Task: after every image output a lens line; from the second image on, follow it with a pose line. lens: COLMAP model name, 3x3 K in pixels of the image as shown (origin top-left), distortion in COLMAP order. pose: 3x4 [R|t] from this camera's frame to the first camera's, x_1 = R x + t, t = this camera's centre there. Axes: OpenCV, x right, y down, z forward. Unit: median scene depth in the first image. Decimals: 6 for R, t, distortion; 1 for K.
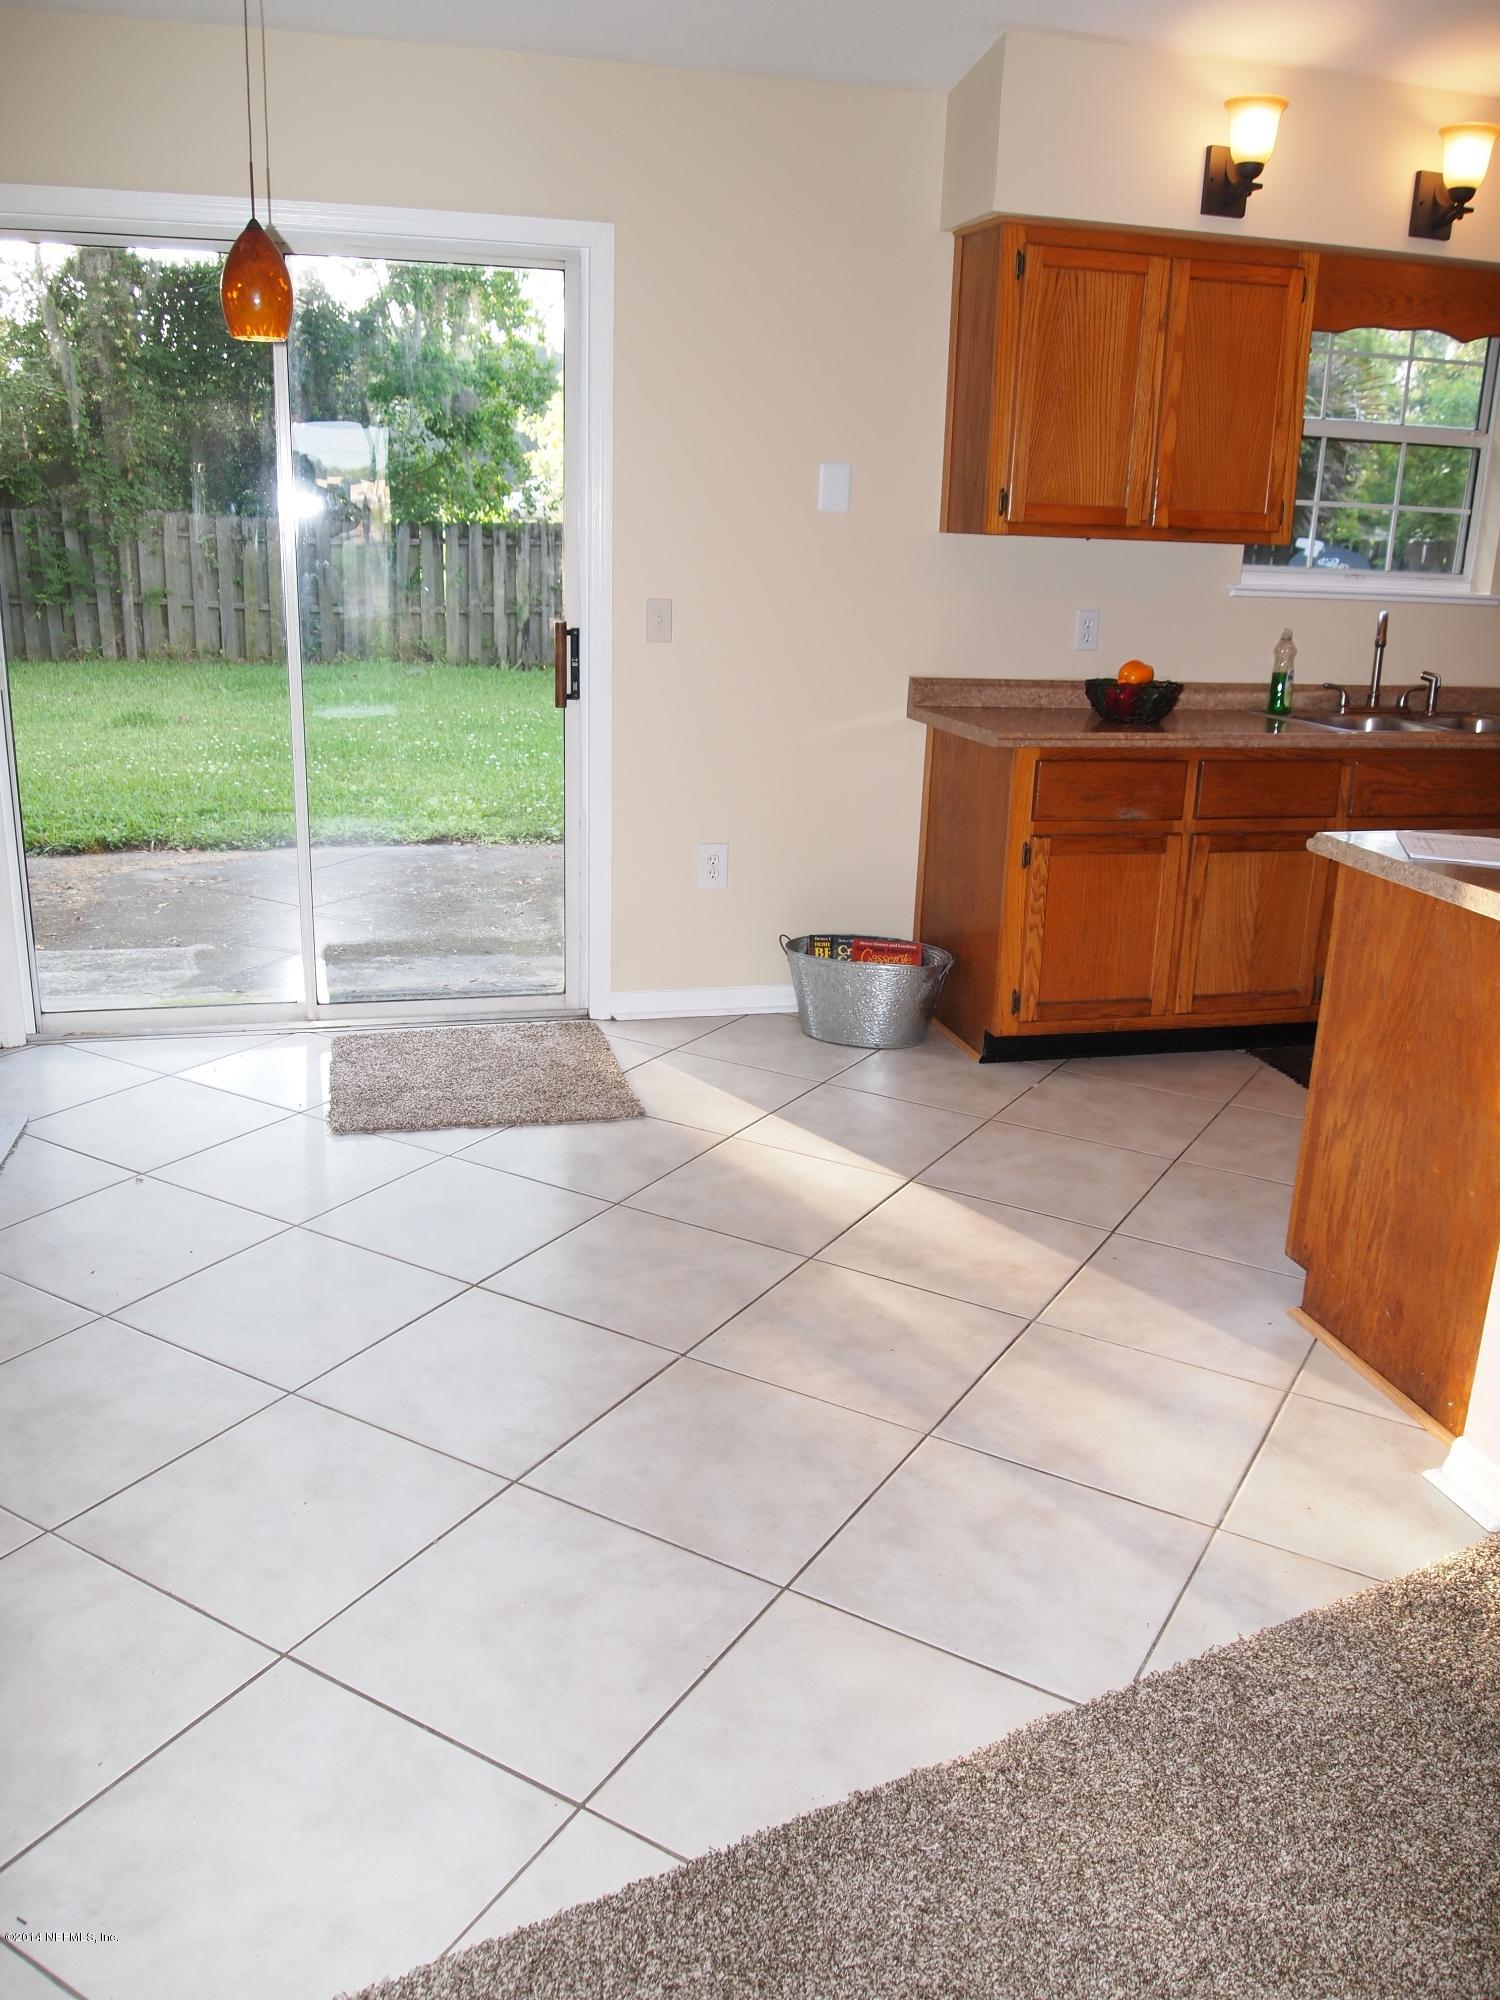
lens RADIAL K [[1606.4, 0, 753.0], [0, 1606.4, 1004.7], [0, 0, 1]] dist [-0.039063, -0.016881]
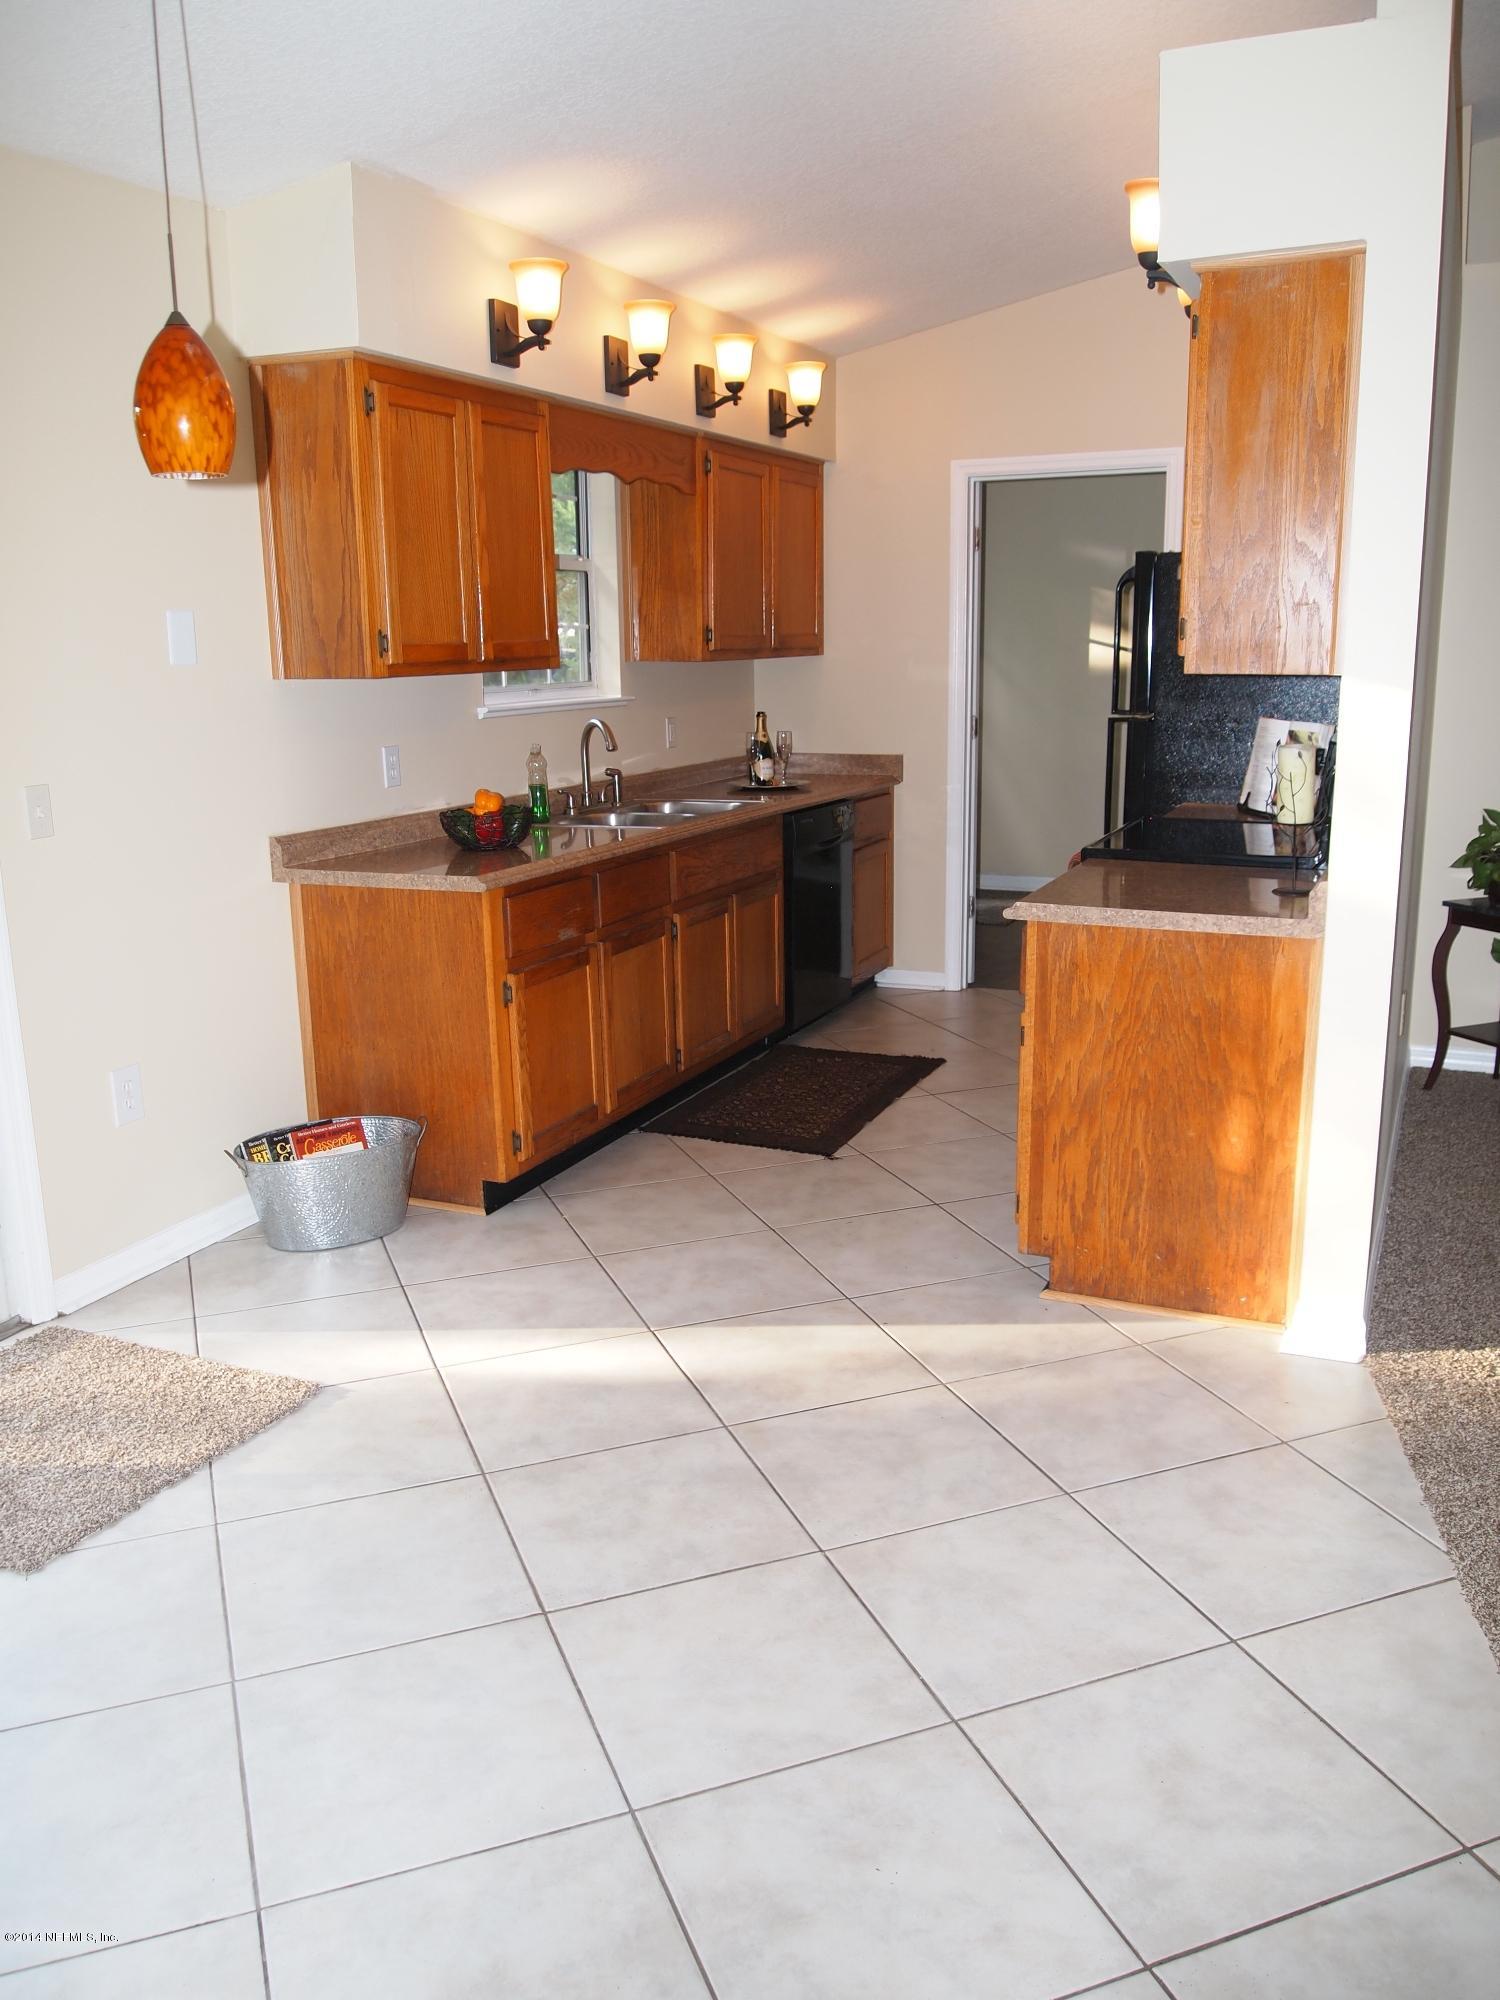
lens RADIAL K [[1606.4, 0, 758.6], [0, 1606.4, 999.4], [0, 0, 1]] dist [-0.039063, -0.016881]
pose [[0.623048, -0.213543, 0.752470, -0.470999], [0.259649, 0.963926, 0.058561, -0.106636], [-0.737830, 0.158892, 0.656018, 0.238718]]
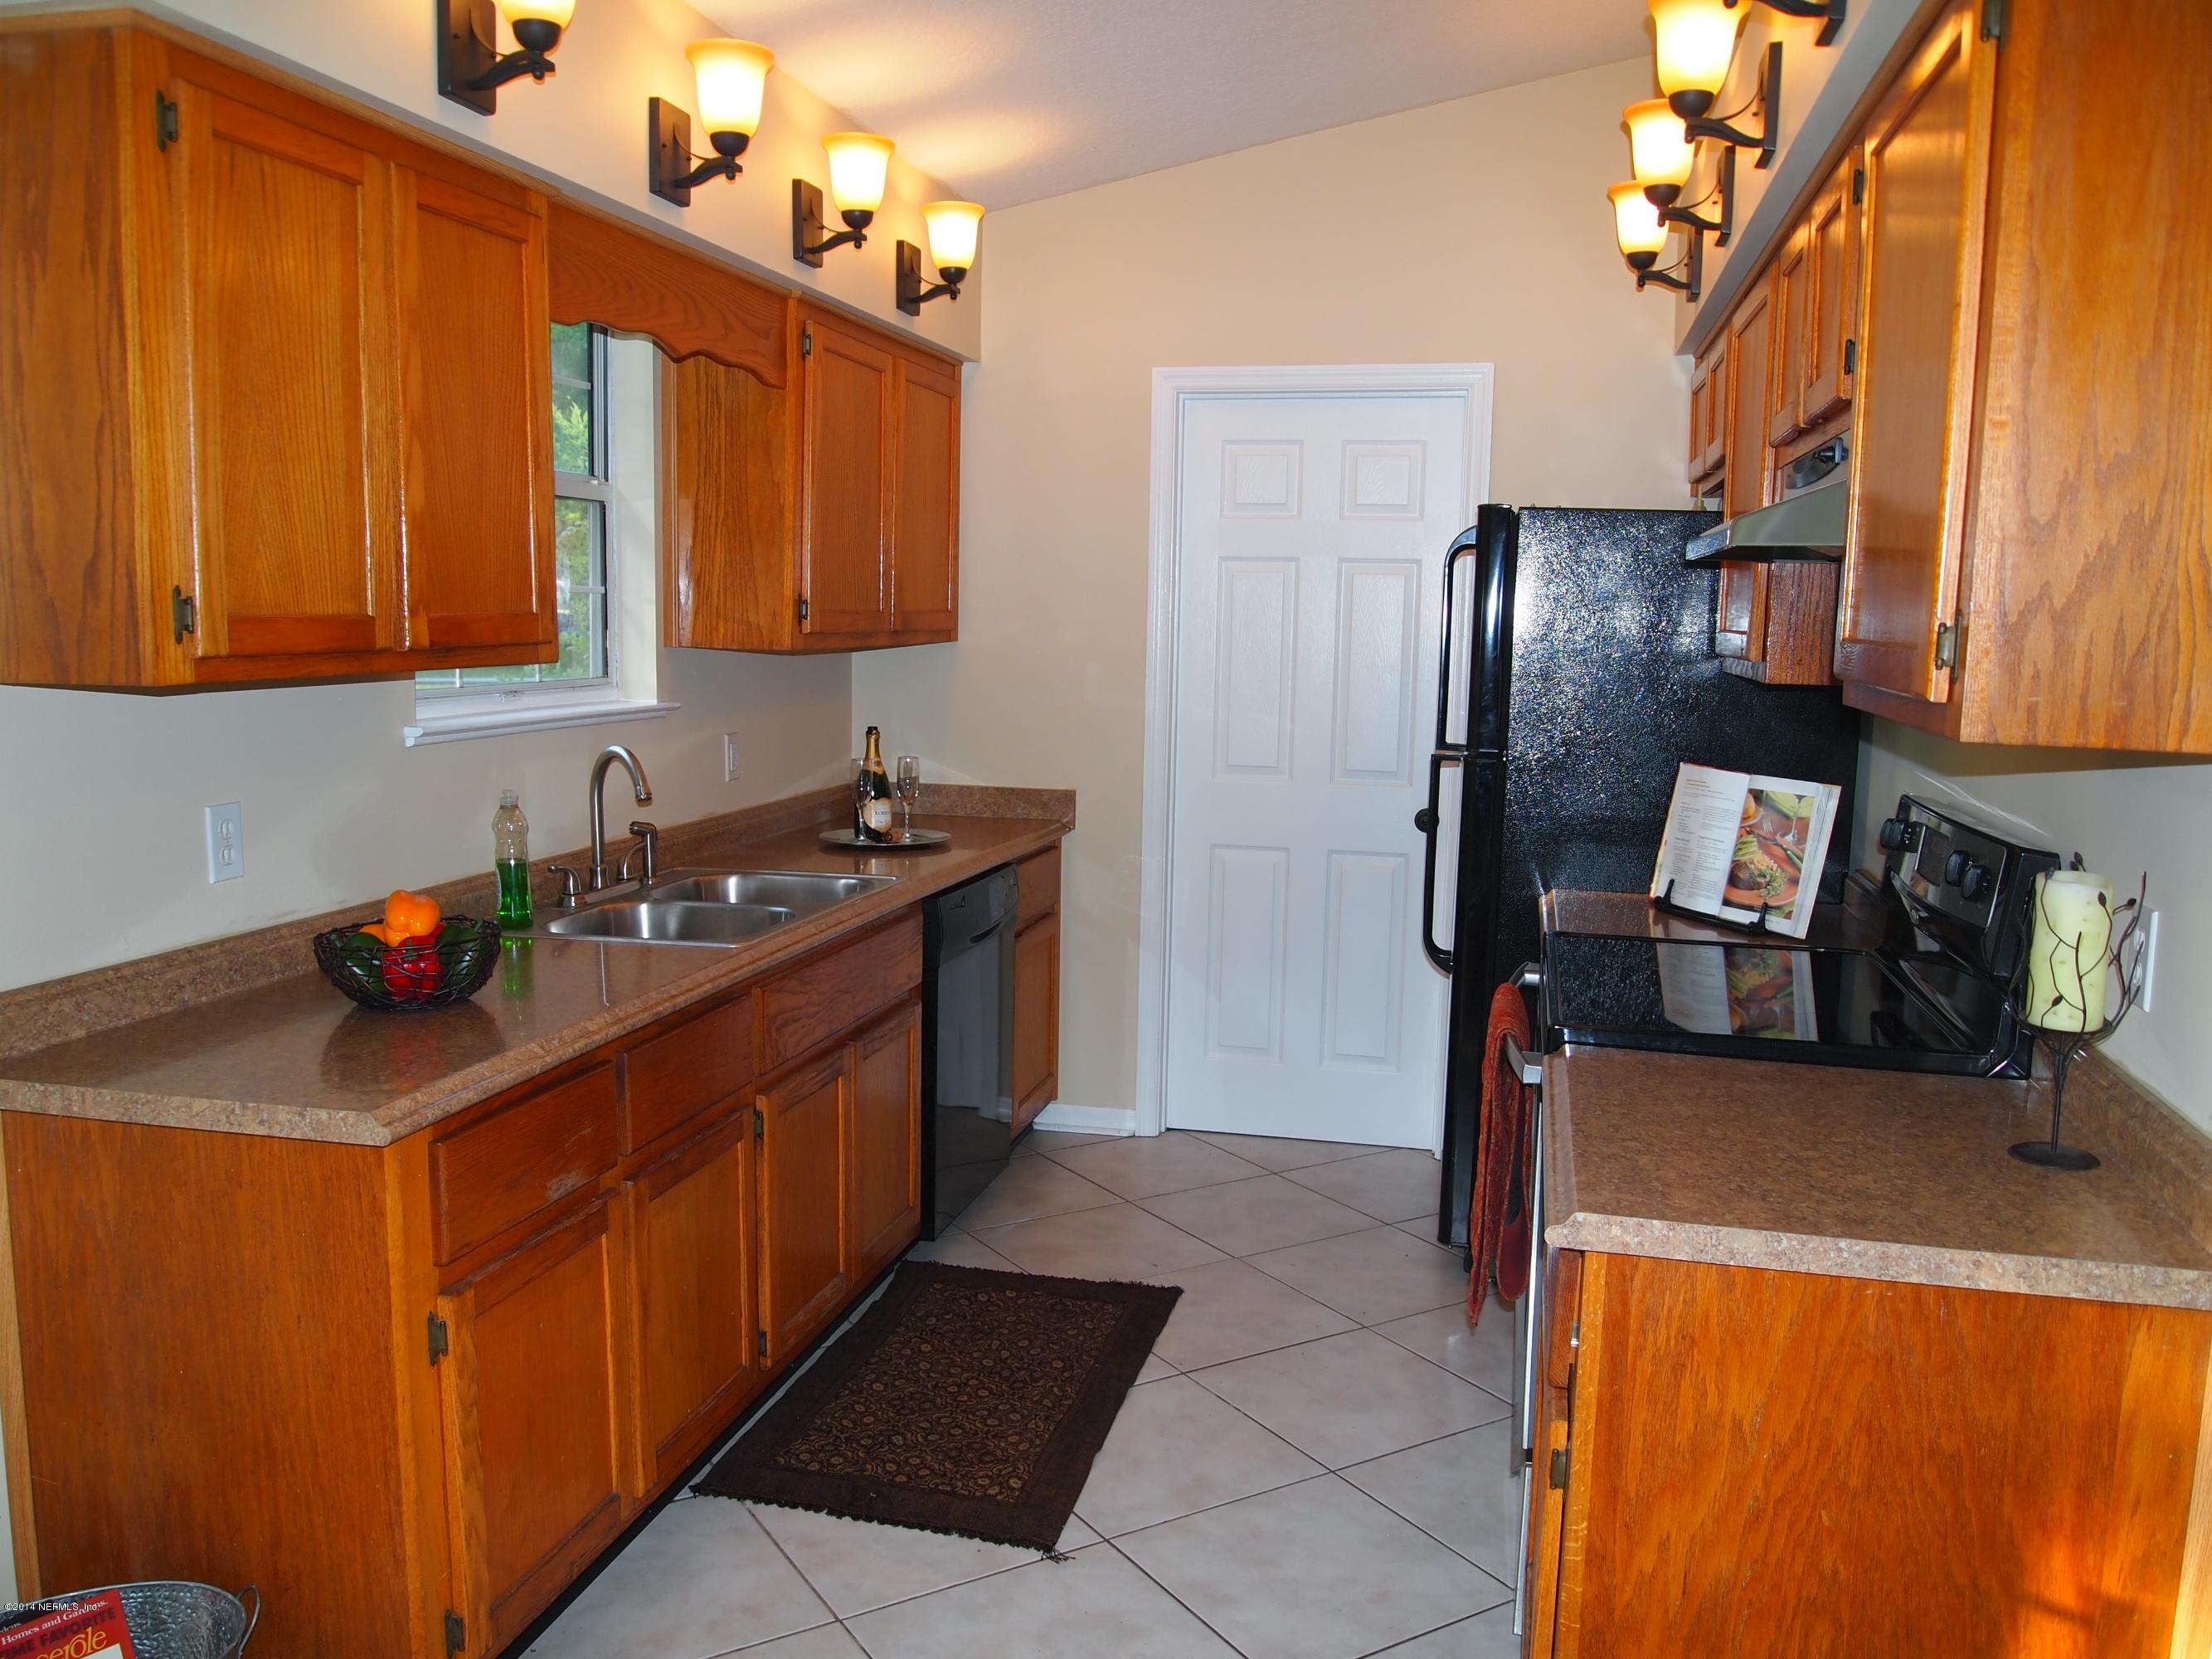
lens RADIAL K [[1776.8, 0, 1111.1], [0, 1776.8, 838.6], [0, 0, 1]] dist [-0.039063, -0.016881]
pose [[0.470046, -0.138603, 0.871692, -0.167863], [0.252407, 0.967459, 0.017724, -0.193799], [-0.845782, 0.211690, 0.489734, 0.539747]]
